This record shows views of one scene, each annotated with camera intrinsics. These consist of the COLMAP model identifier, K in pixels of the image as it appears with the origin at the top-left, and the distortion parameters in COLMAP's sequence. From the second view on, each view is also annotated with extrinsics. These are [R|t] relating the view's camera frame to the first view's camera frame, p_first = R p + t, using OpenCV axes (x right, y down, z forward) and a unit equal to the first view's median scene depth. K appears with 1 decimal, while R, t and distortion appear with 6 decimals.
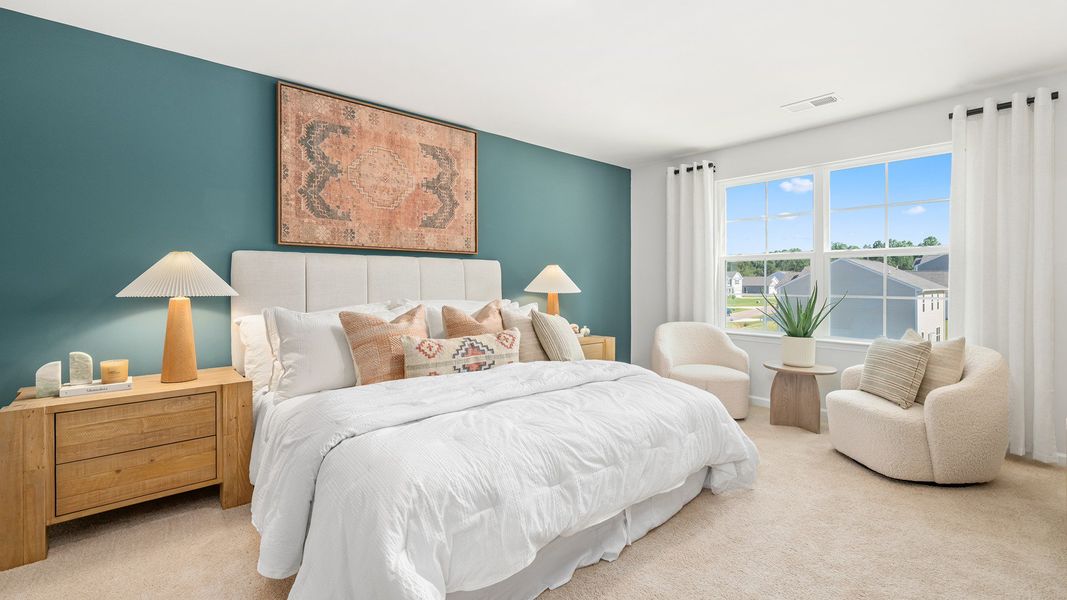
lens RADIAL K [[464.6, 0, 533.2], [0, 464.6, 288.7], [0, 0, 1]] dist [-0.001221, 0.000362]
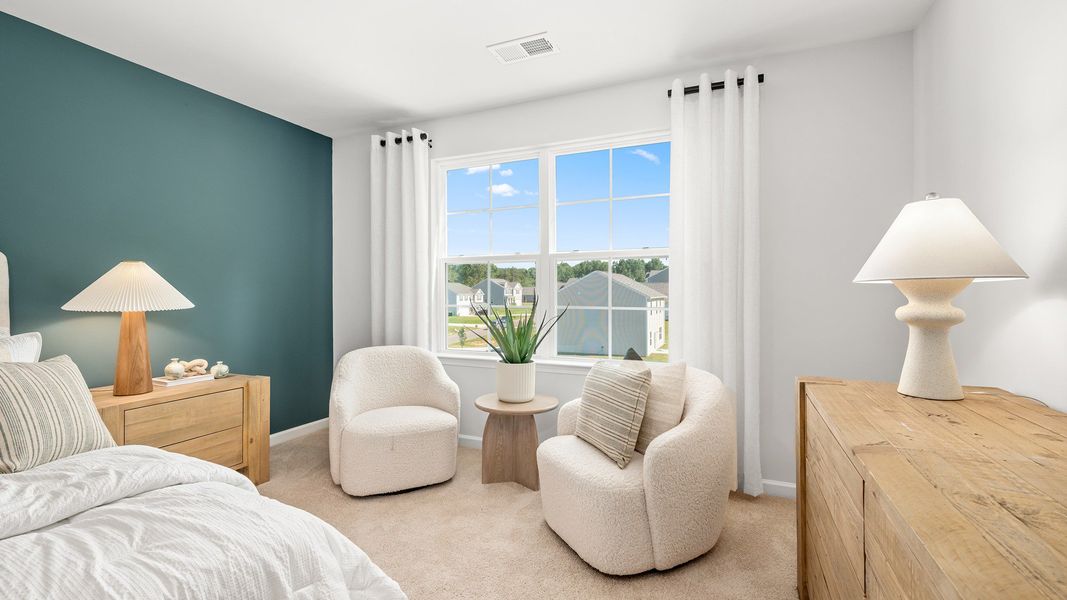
lens RADIAL K [[465.4, 0, 531.9], [0, 465.4, 305.5], [0, 0, 1]] dist [-0.000005, 0.000287]
pose [[0.902003, -0.016563, 0.431413, 0.268431], [0.010193, 0.999802, 0.017073, -0.002509], [-0.431610, -0.011002, 0.901993, 0.302801]]
